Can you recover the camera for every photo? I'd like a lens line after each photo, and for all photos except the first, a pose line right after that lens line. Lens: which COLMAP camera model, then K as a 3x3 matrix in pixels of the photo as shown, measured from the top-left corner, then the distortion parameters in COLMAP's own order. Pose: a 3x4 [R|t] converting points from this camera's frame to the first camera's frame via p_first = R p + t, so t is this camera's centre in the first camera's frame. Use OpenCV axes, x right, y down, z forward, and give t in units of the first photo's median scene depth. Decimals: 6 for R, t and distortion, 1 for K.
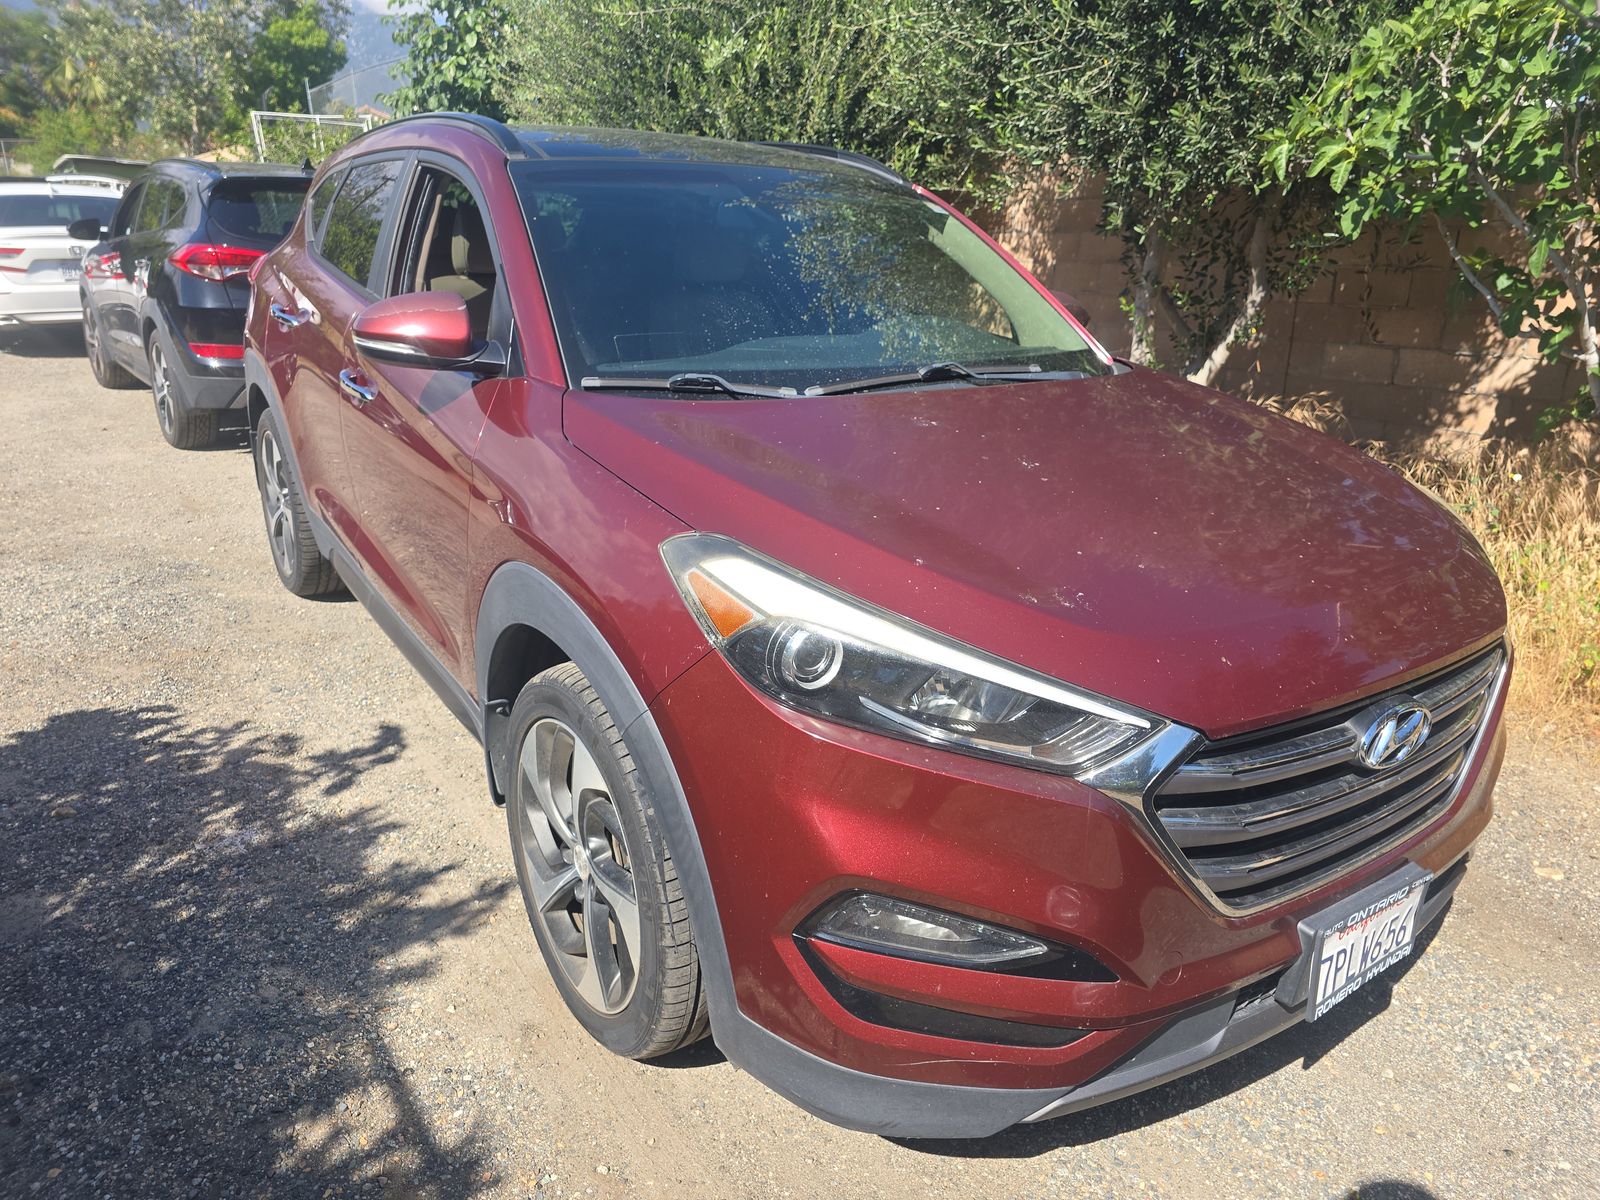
lens RADIAL K [[1085.4, 0, 798.5], [0, 1085.4, 648.1], [0, 0, 1]] dist [0.052872, -0.056707]
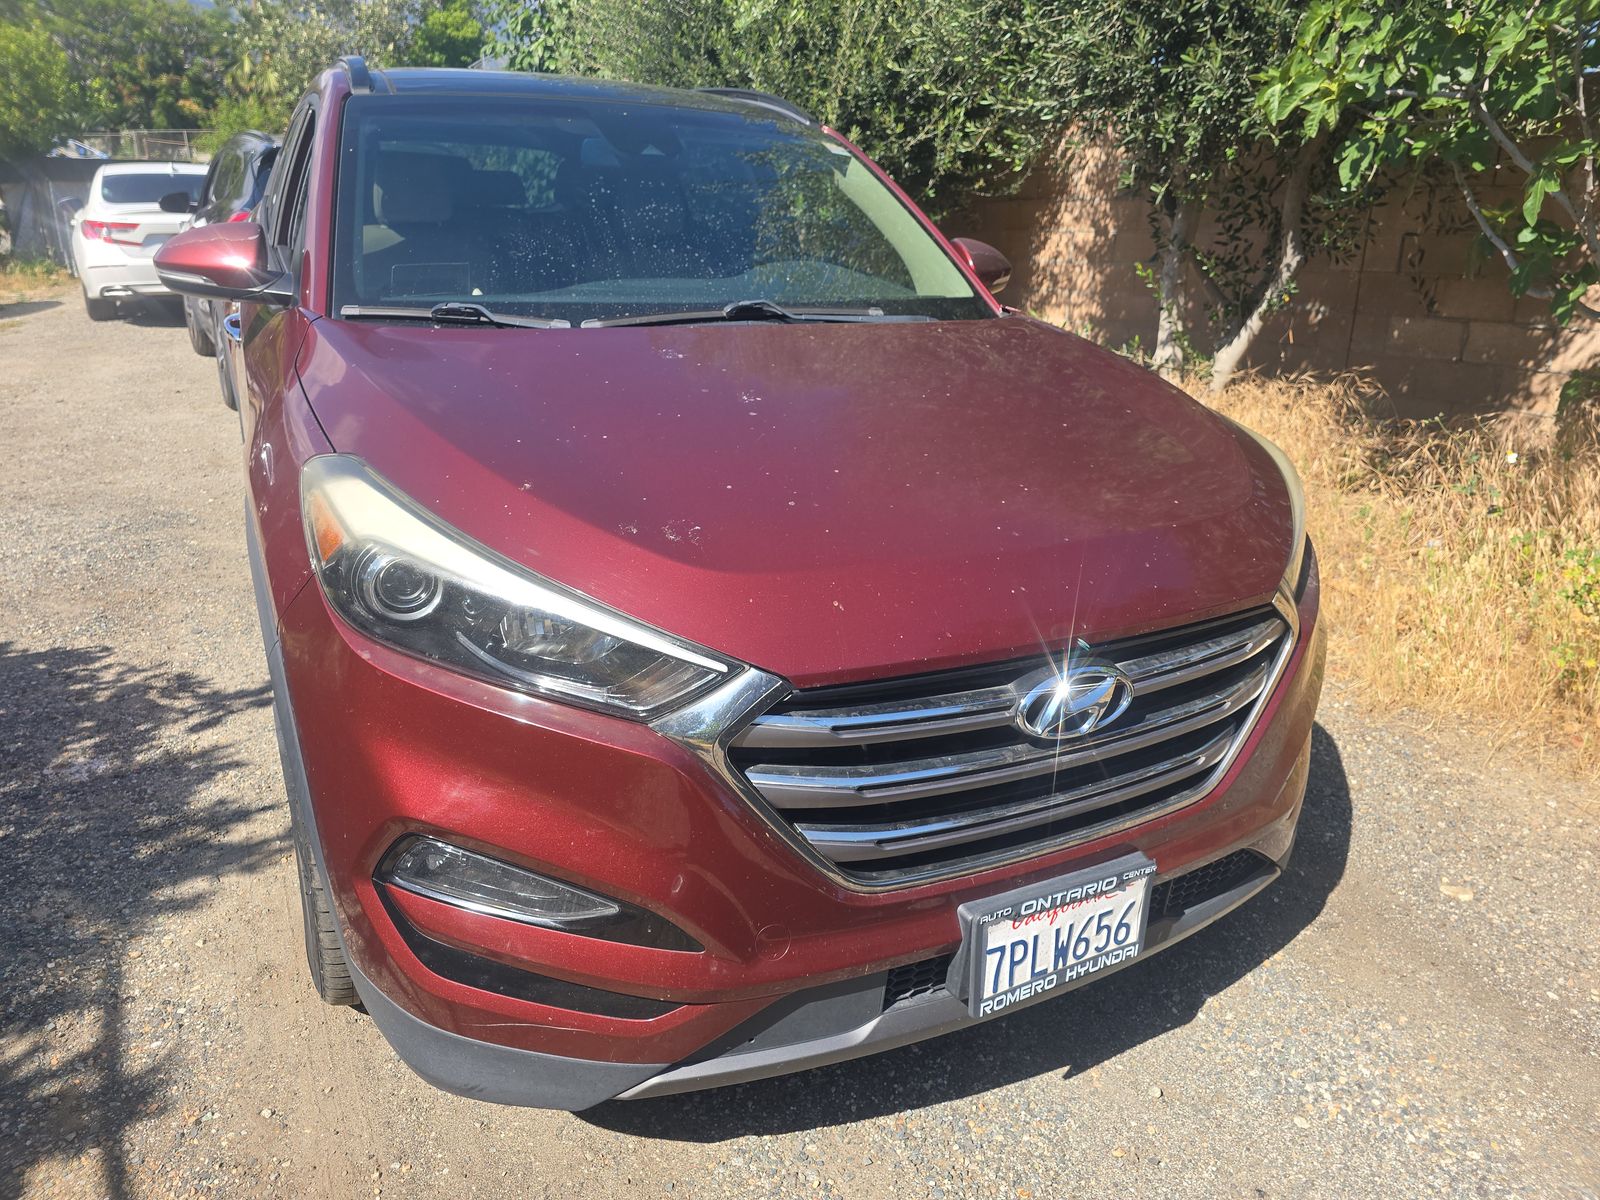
lens RADIAL K [[1085.4, 0, 798.5], [0, 1085.4, 648.1], [0, 0, 1]] dist [0.052872, -0.056707]
pose [[0.991732, 0.044224, -0.120463, 0.258631], [-0.043011, 0.998995, 0.012649, 0.020579], [0.120901, -0.007363, 0.992637, 0.061166]]
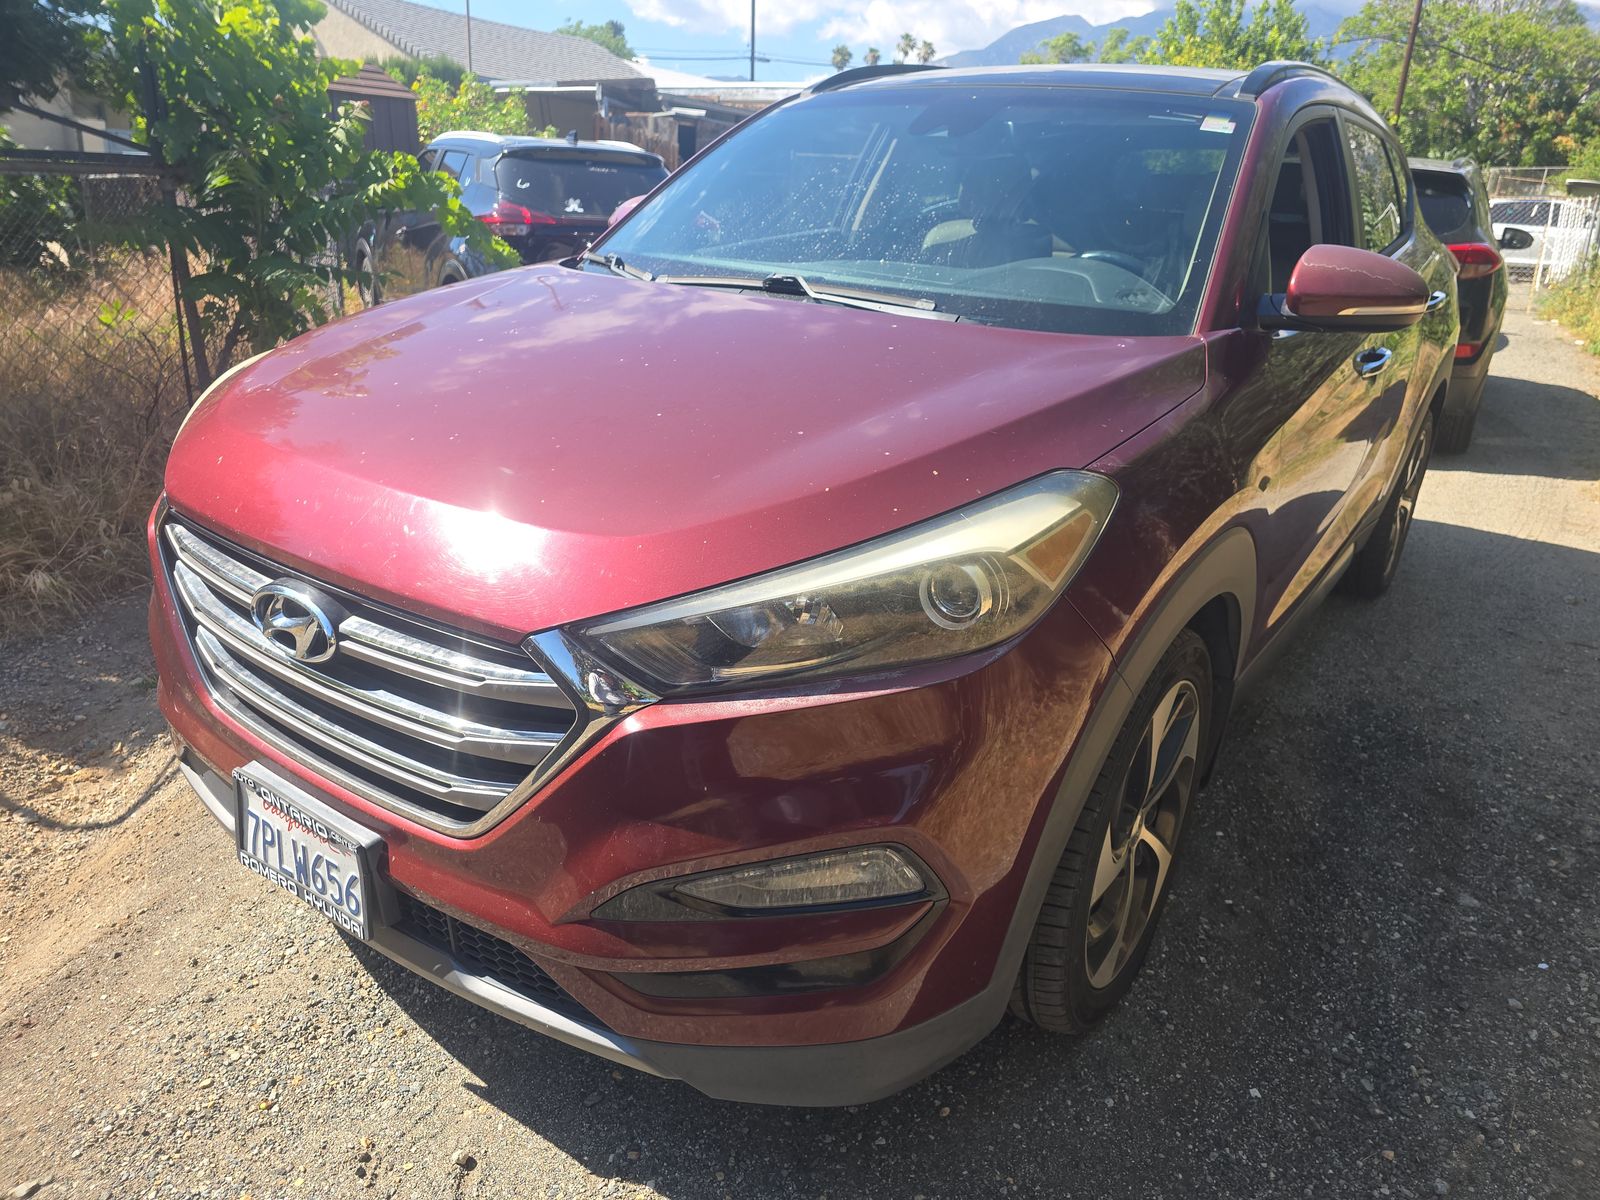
lens RADIAL K [[1085.4, 0, 798.5], [0, 1085.4, 648.1], [0, 0, 1]] dist [0.052872, -0.056707]
pose [[0.325038, 0.347527, -0.879532, 0.901704], [-0.373252, 0.901672, 0.218336, -0.156076], [0.868926, 0.257320, 0.422793, 0.597904]]
